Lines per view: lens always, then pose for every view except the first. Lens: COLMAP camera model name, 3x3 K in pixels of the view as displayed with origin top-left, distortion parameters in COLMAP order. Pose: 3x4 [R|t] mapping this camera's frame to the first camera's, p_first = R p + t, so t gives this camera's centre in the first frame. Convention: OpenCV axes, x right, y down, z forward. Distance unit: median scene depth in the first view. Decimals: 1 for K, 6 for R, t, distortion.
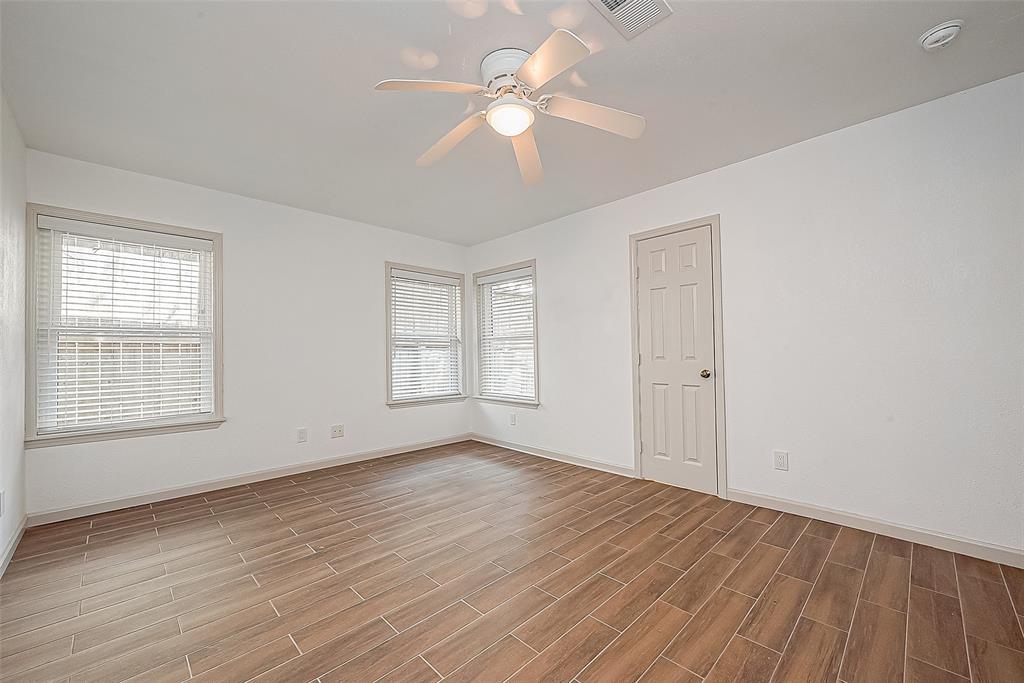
lens RADIAL K [[403.1, 0, 512.0], [0, 403.1, 340.9], [0, 0, 1]] dist [-0.000694, -0.000170]
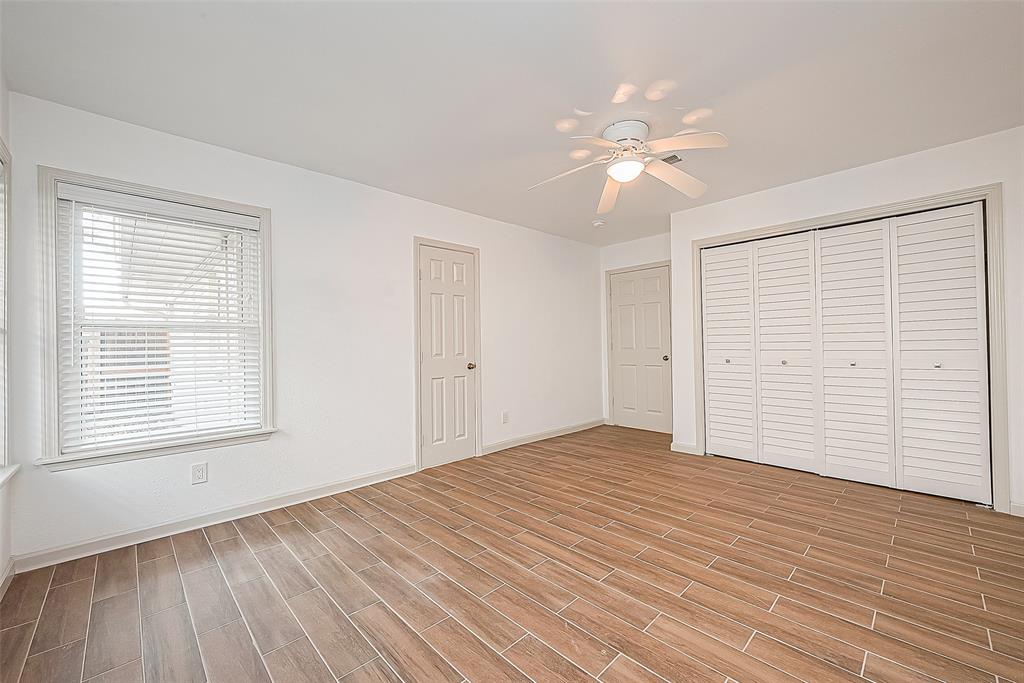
lens RADIAL K [[403.1, 0, 512.0], [0, 403.1, 340.9], [0, 0, 1]] dist [-0.000694, -0.000170]
pose [[0.019669, 0.025219, 0.999488, -0.862883], [-0.009985, 0.999637, -0.025026, 0.032795], [-0.999757, -0.009488, 0.019914, 0.876329]]
